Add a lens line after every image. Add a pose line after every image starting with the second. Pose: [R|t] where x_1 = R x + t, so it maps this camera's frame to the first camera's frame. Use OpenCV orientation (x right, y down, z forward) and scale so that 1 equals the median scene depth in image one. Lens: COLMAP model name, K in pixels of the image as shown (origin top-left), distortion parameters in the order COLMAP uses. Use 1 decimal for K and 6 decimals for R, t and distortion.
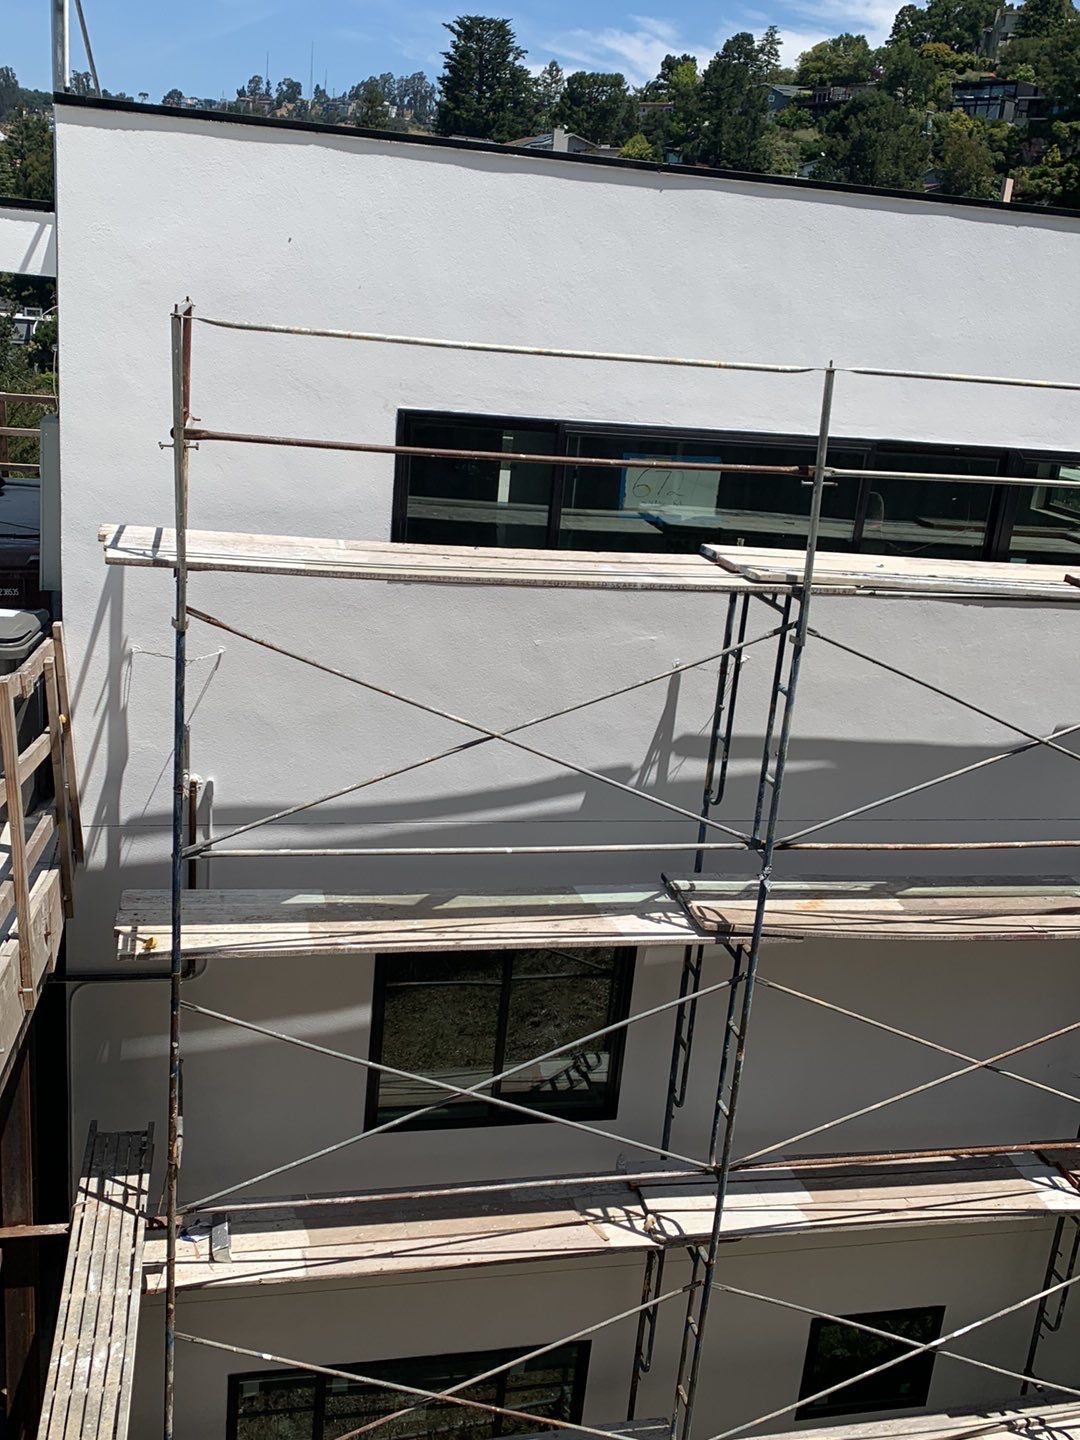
lens RADIAL K [[1371.5, 0, 540.3], [0, 1371.5, 696.0], [0, 0, 1]] dist [0.120837, -0.267892]
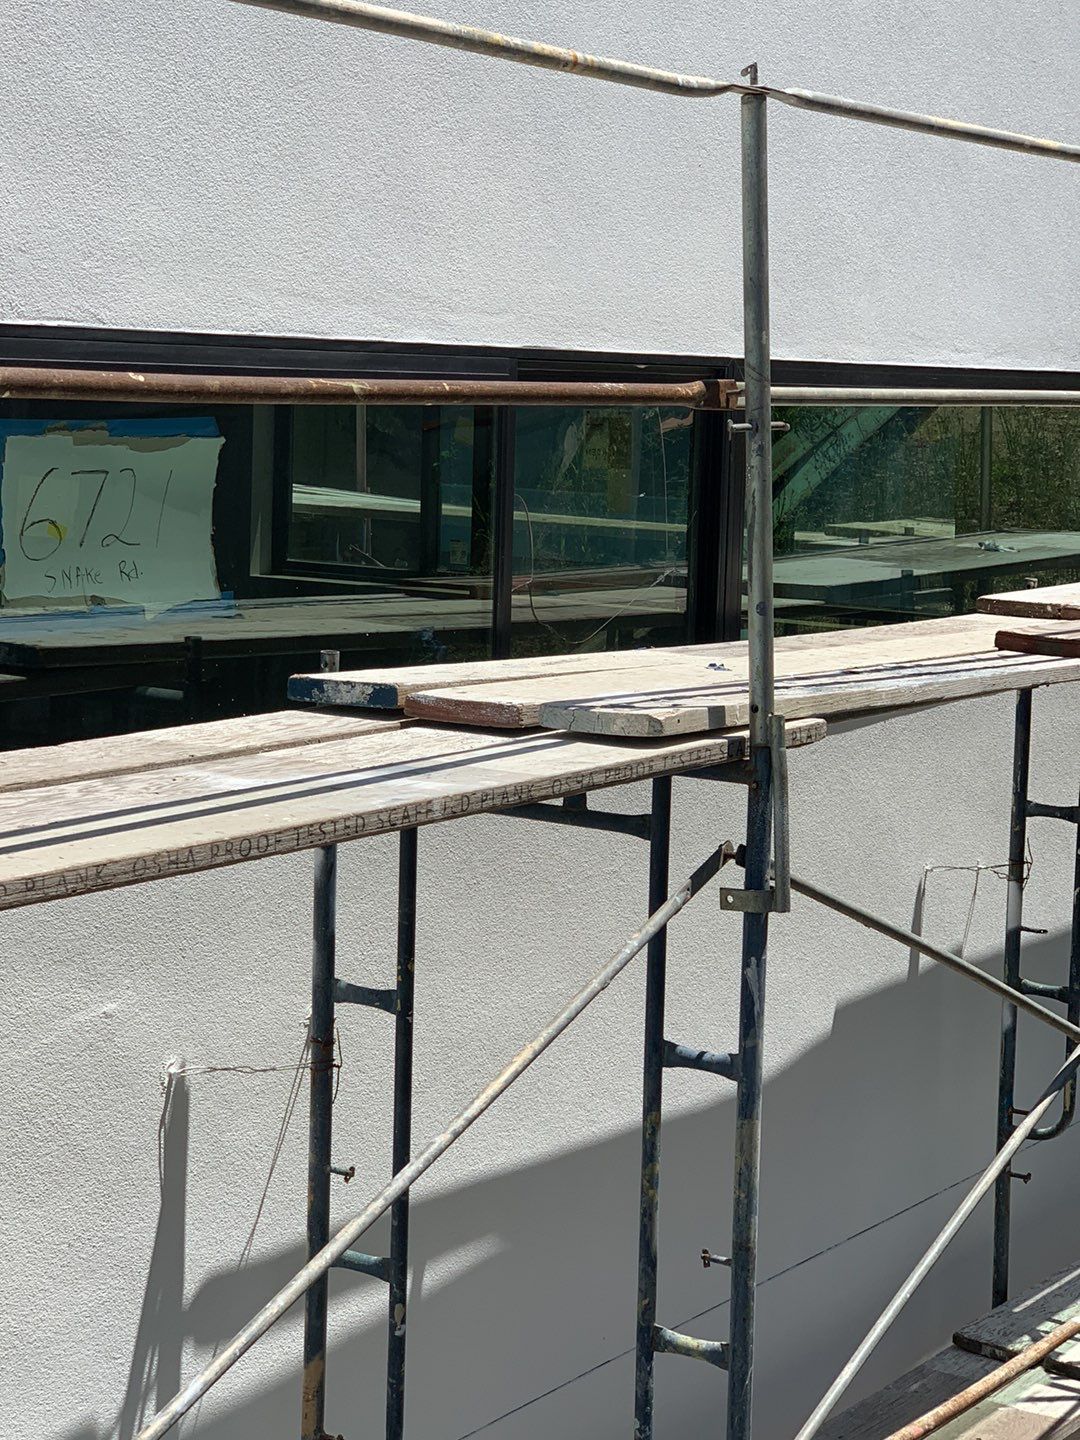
lens RADIAL K [[2620.7, 0, 540.0], [0, 2620.7, 720.0], [0, 0, 1]] dist [-0.071625, -0.089403]
pose [[0.743699, -0.148812, 0.651741, -0.227377], [0.223177, 0.974246, -0.032216, -0.065737], [-0.630162, 0.169413, 0.757757, 0.490409]]
